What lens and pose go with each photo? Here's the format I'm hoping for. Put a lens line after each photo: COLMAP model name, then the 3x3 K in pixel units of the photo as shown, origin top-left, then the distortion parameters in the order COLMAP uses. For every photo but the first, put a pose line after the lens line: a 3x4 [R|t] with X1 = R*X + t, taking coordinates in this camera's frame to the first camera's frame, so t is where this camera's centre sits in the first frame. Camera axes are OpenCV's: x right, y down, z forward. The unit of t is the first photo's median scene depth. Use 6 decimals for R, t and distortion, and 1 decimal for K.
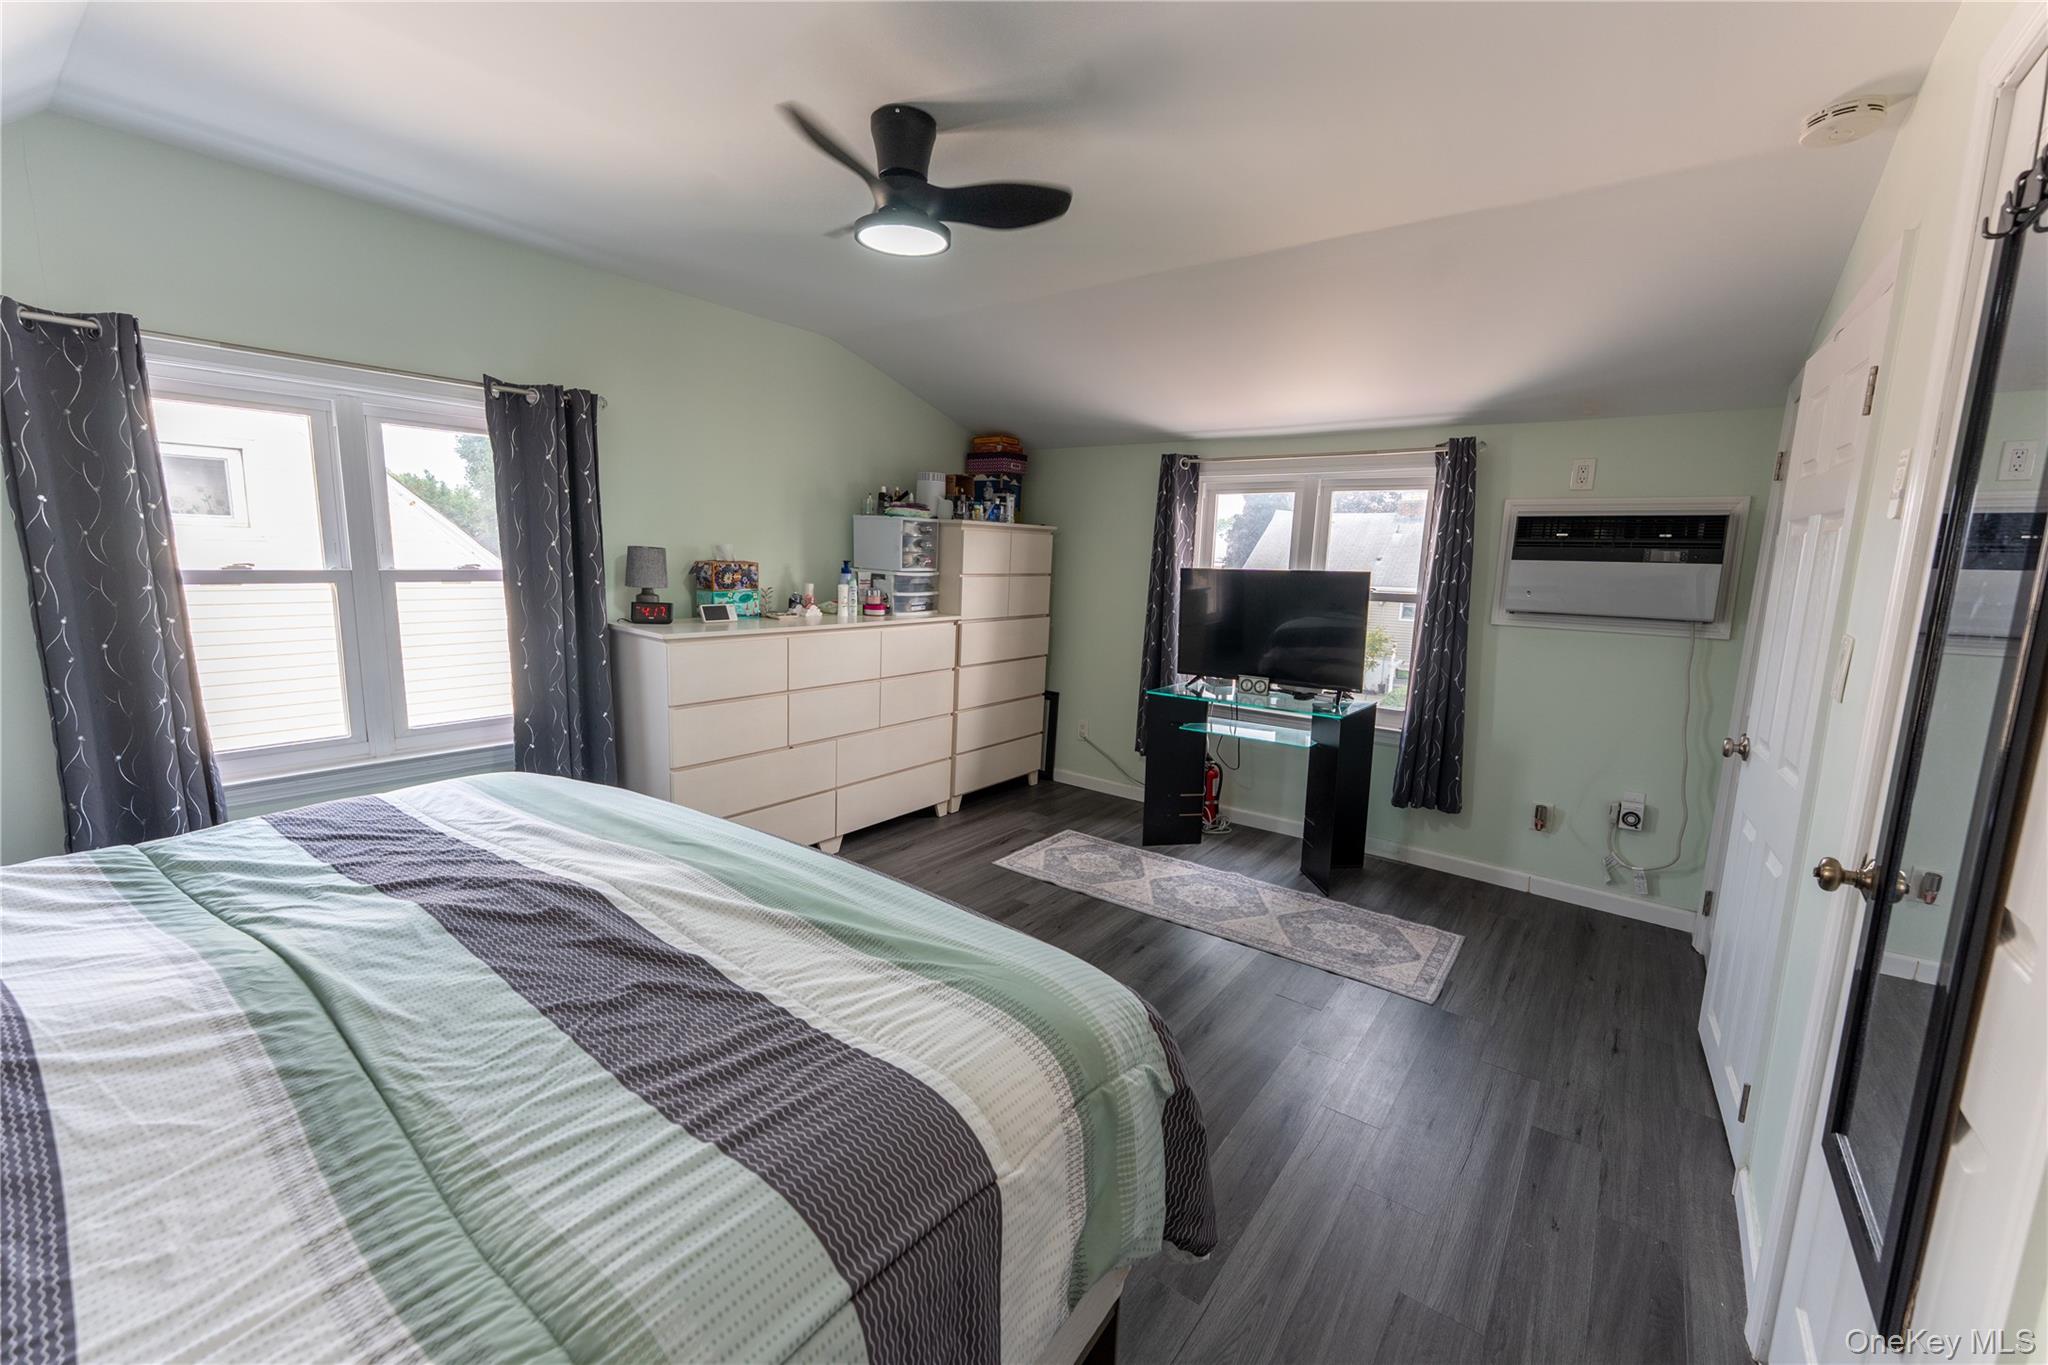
lens RADIAL K [[818.8, 0, 1019.2], [0, 818.8, 680.7], [0, 0, 1]] dist [-0.000815, 0.000791]
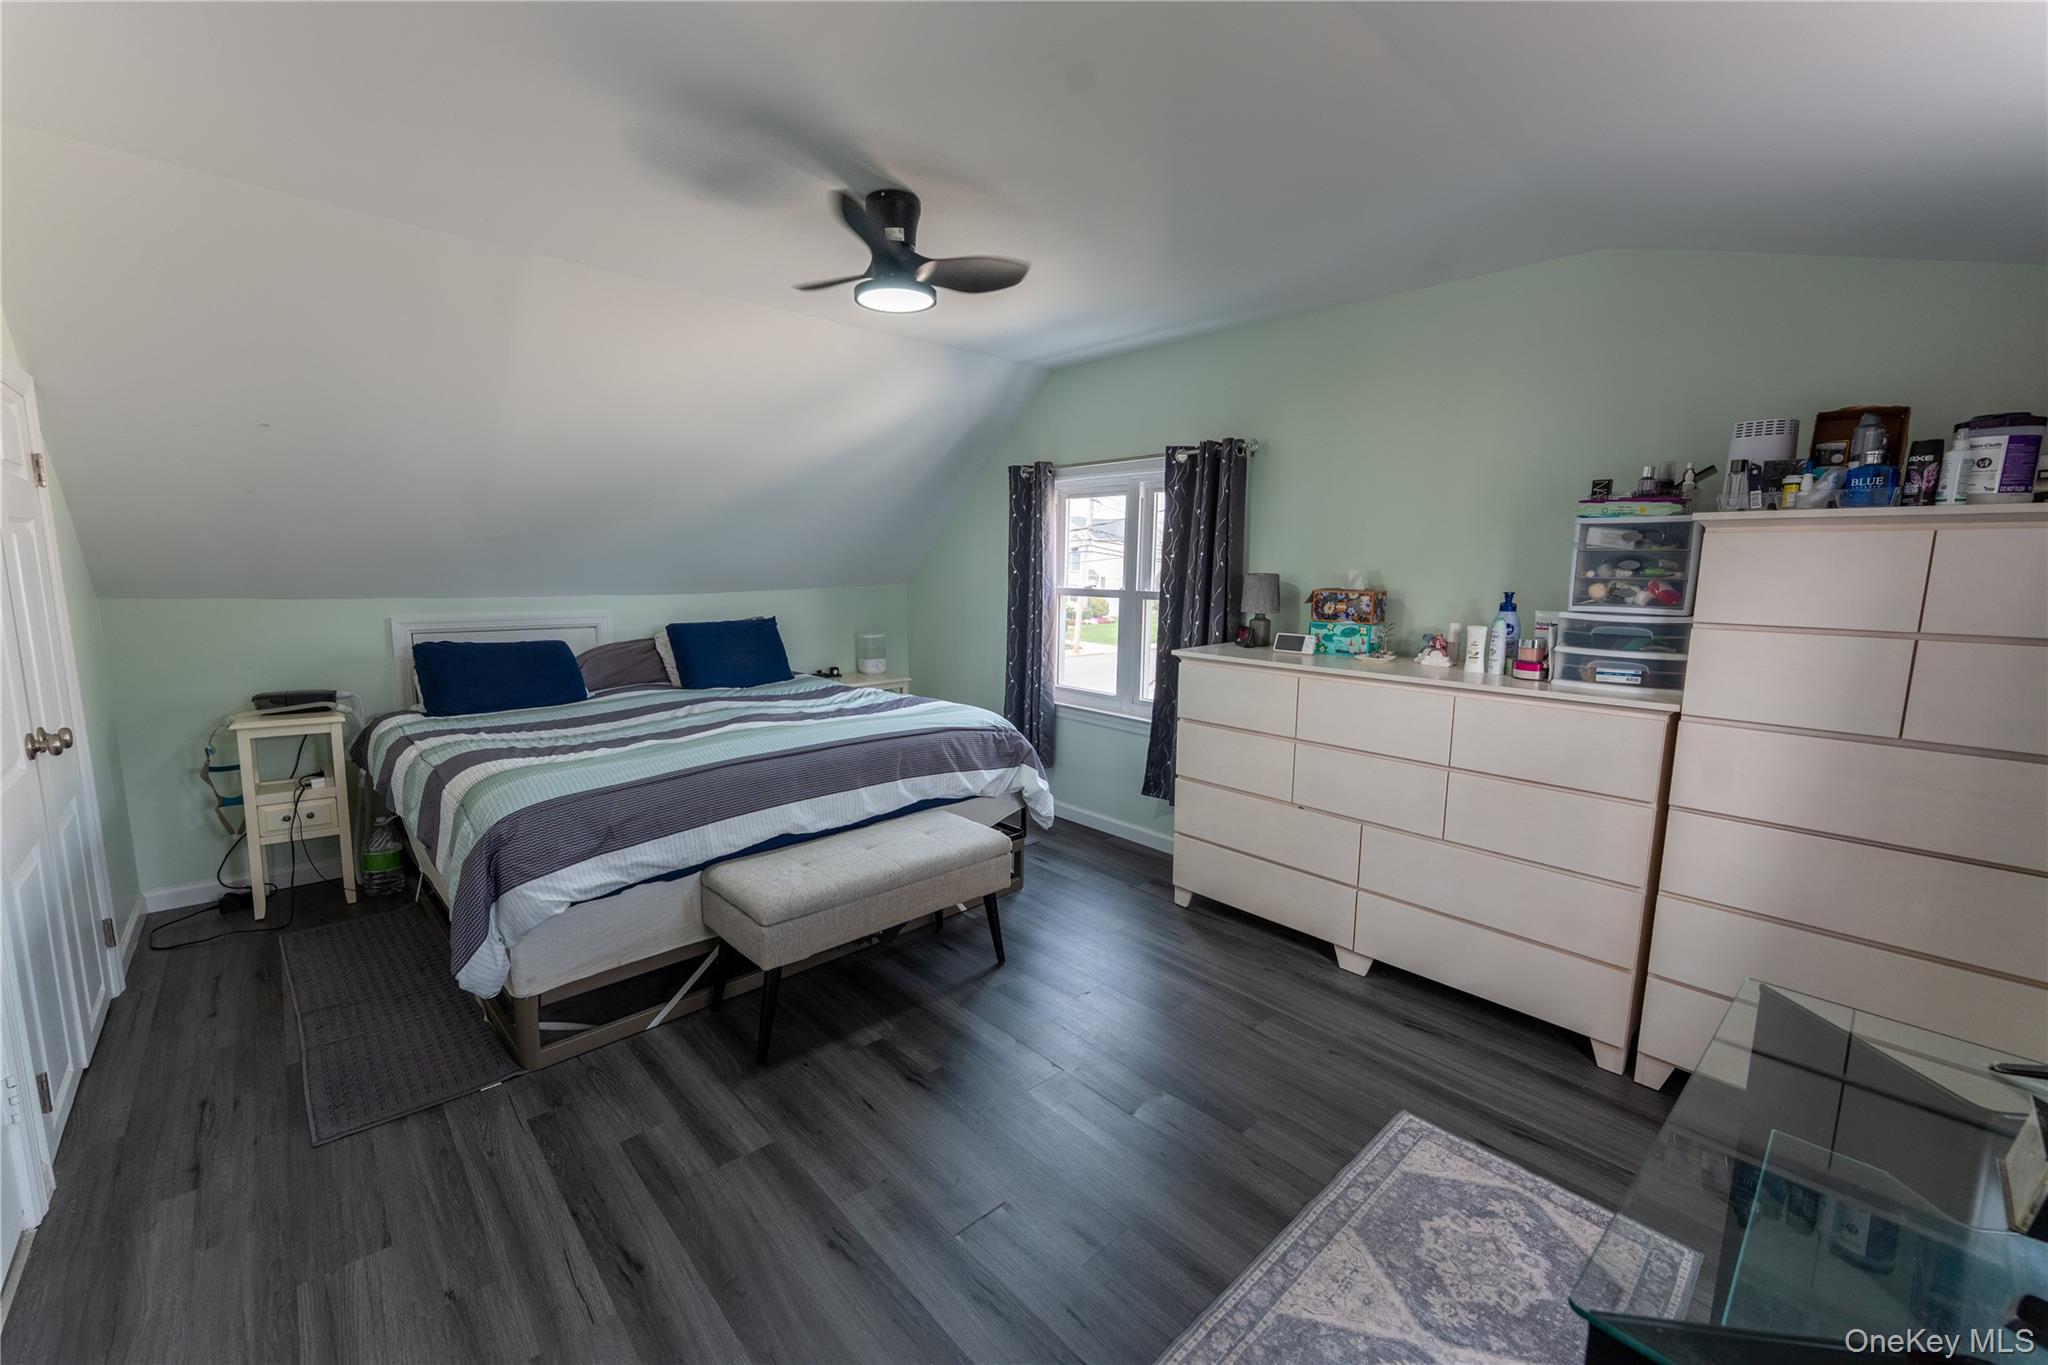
lens RADIAL K [[818.8, 0, 1018.1], [0, 818.8, 677.3], [0, 0, 1]] dist [-0.000815, 0.000791]
pose [[-0.169972, 0.104334, -0.979910, 0.570969], [-0.169991, 0.976369, 0.133443, -0.110633], [0.970676, 0.189258, -0.148219, 0.801124]]
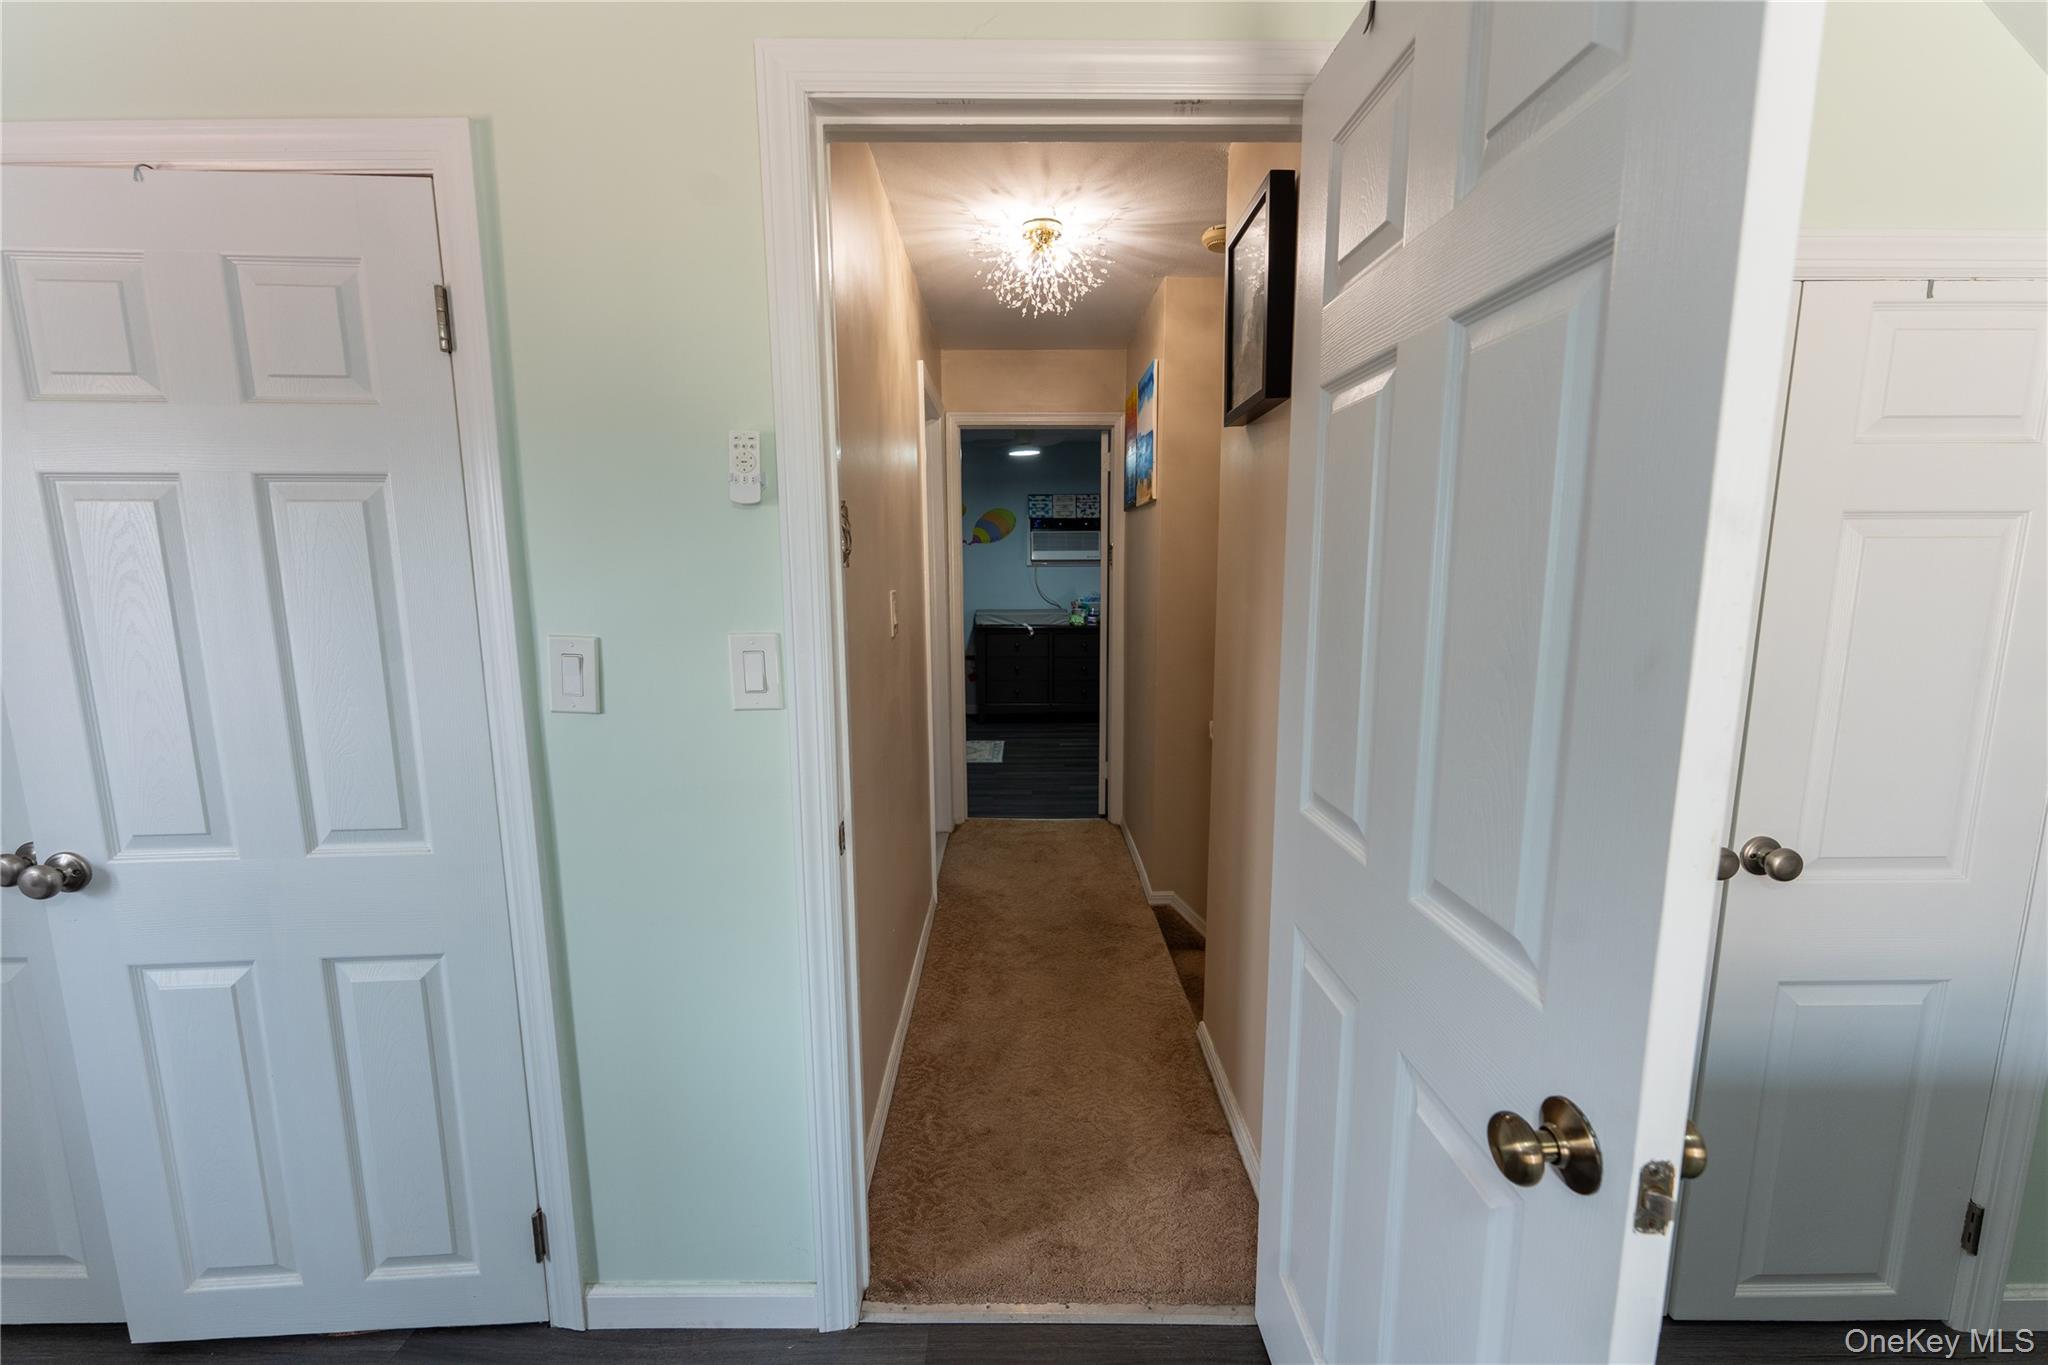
lens RADIAL K [[818.8, 0, 1021.4], [0, 818.8, 682.0], [0, 0, 1]] dist [-0.000815, 0.000791]
pose [[-0.617277, -0.139450, 0.774289, 0.034709], [0.108546, 0.959659, 0.259370, -0.078684], [-0.779222, 0.244149, -0.577239, 0.509345]]
